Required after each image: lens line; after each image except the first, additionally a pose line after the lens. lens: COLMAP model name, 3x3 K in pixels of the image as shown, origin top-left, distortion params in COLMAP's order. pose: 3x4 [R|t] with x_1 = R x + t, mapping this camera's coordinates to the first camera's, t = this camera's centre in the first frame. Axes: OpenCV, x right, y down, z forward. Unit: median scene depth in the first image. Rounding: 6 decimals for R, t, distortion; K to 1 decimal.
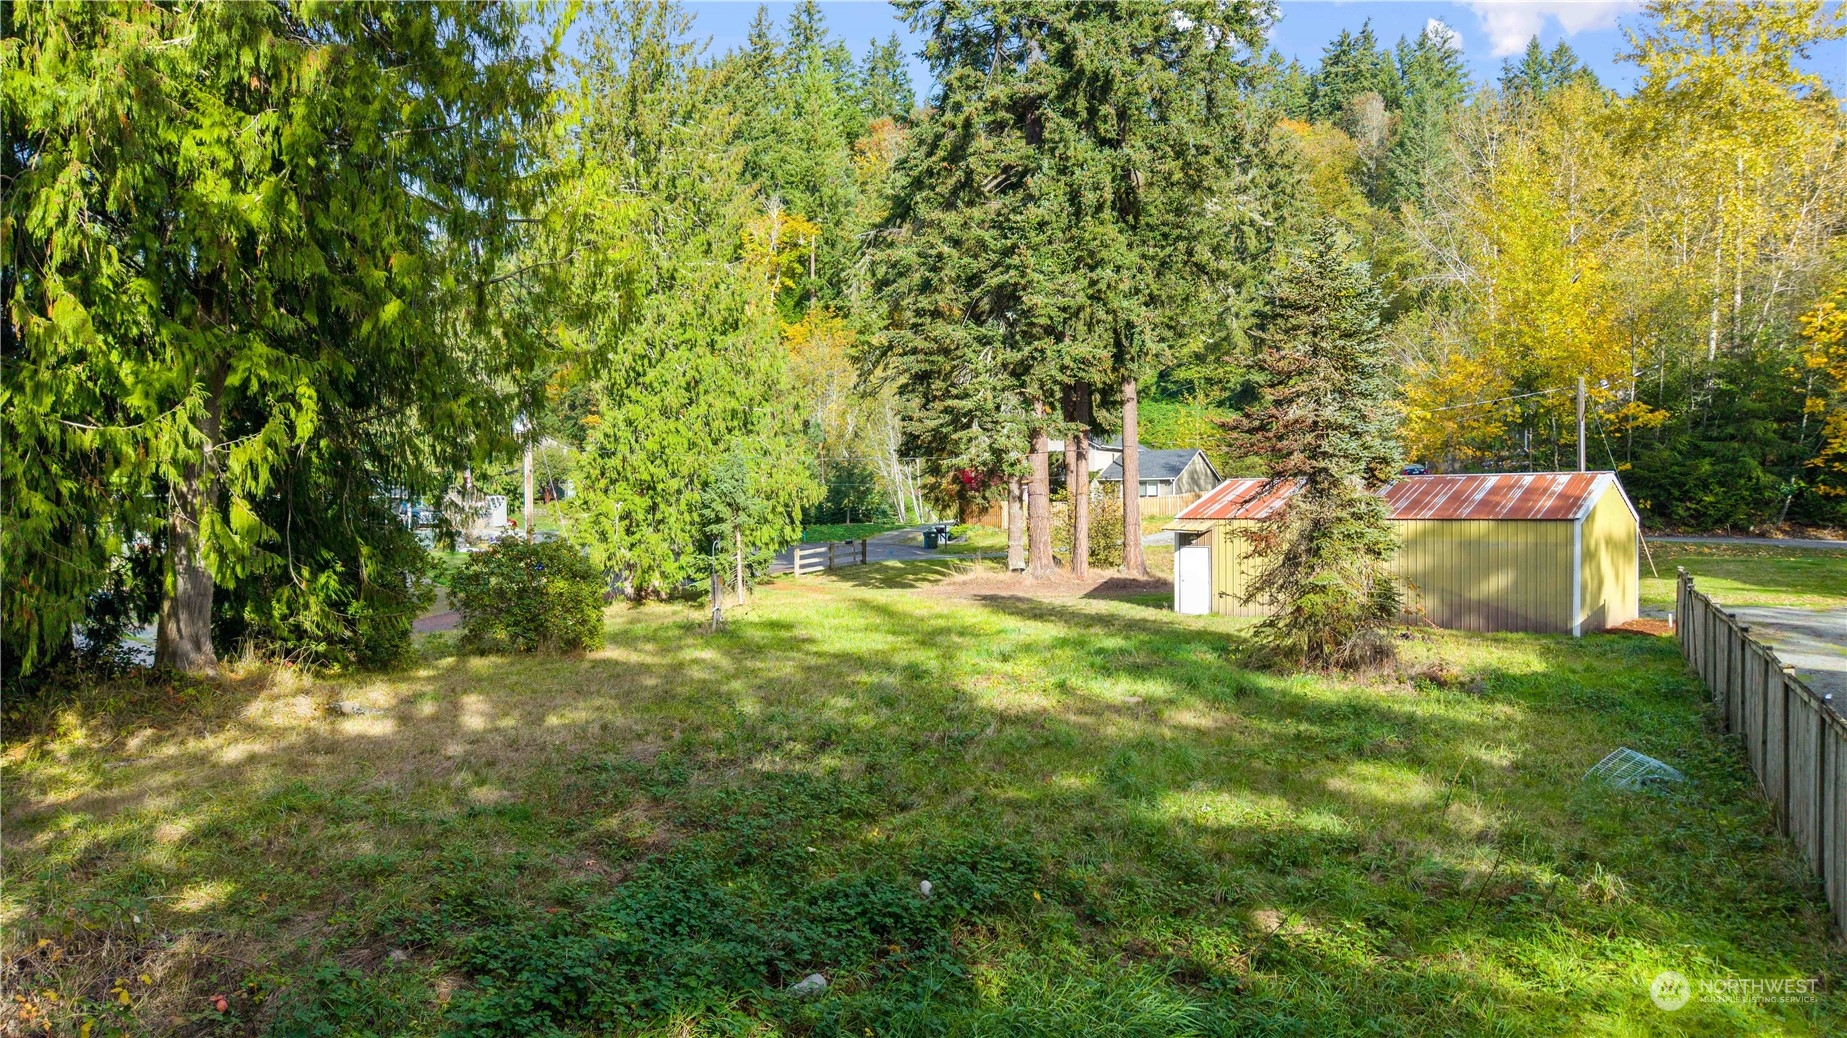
lens RADIAL K [[1265.4, 0, 924.4], [0, 1265.4, 504.8], [0, 0, 1]] dist [0.079956, -0.071778]
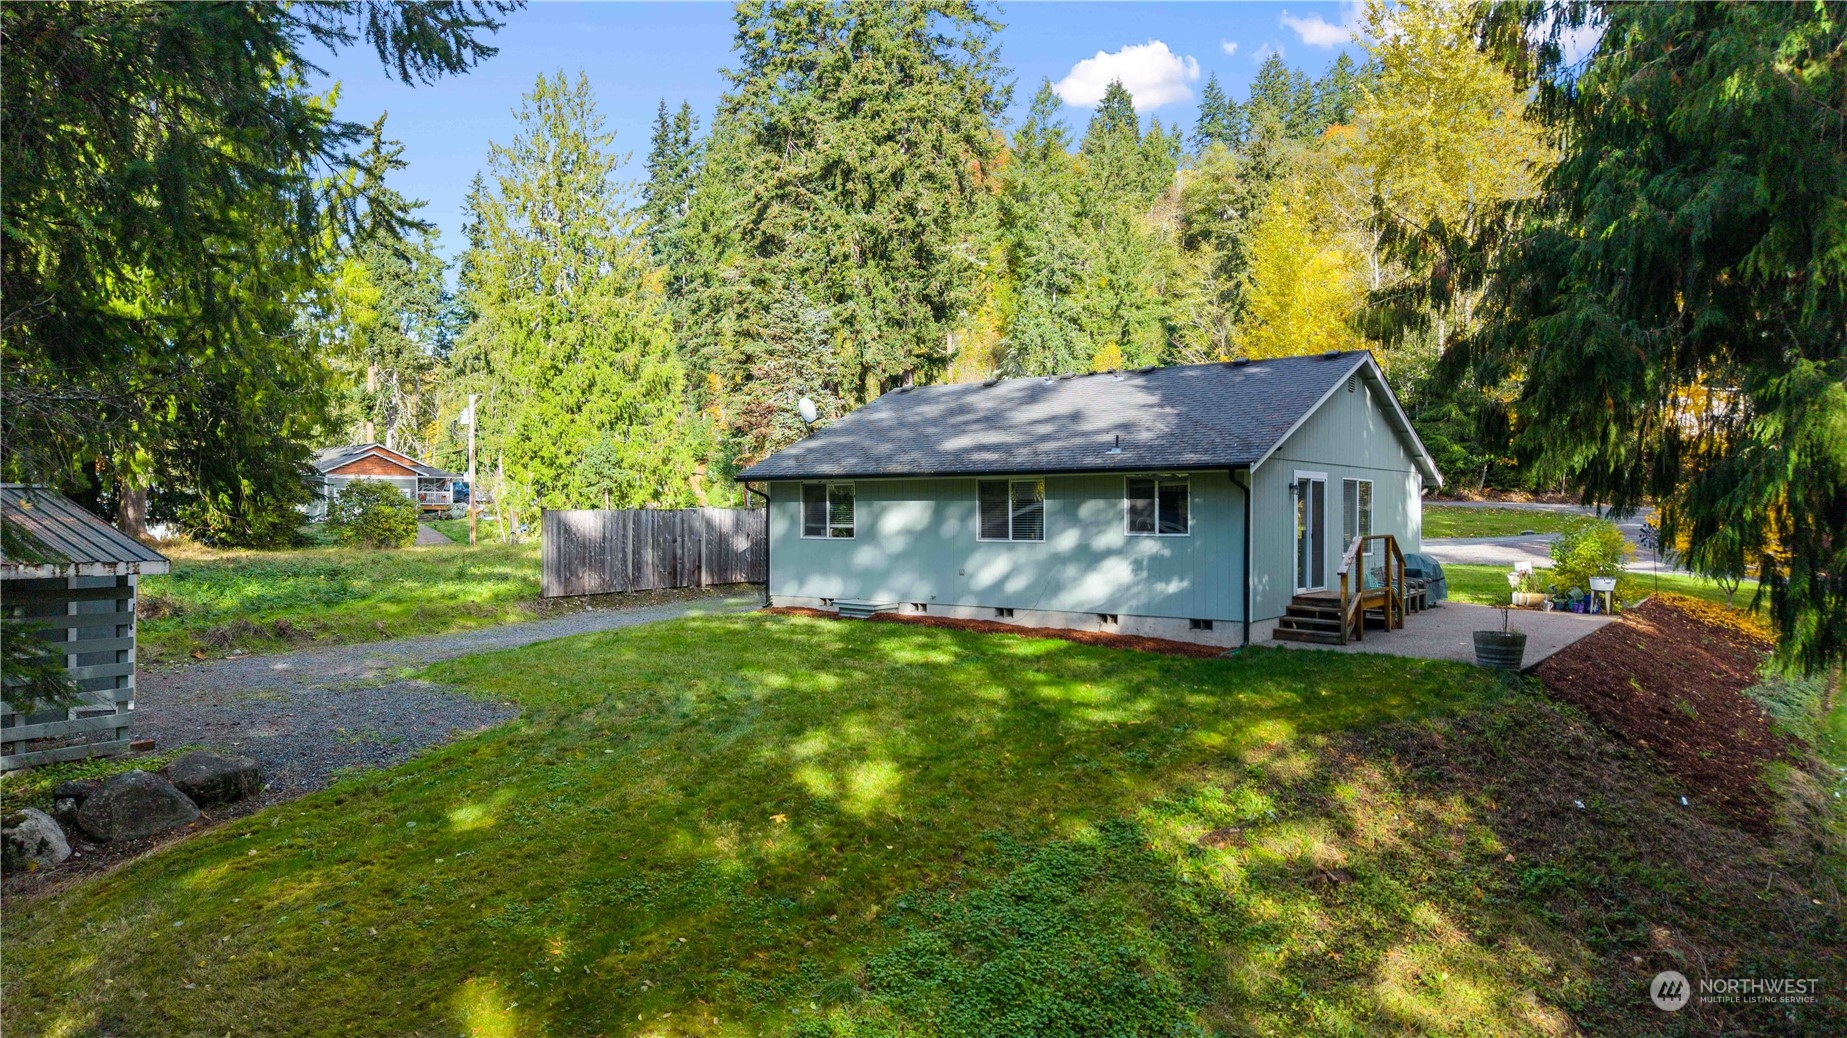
lens RADIAL K [[1265.4, 0, 924.4], [0, 1265.4, 504.8], [0, 0, 1]] dist [0.079956, -0.071778]
pose [[0.992149, 0.000287, -0.125059, 0.378765], [-0.000186, 1.000000, 0.000816, 0.033732], [0.125060, -0.000787, 0.992149, -0.345712]]
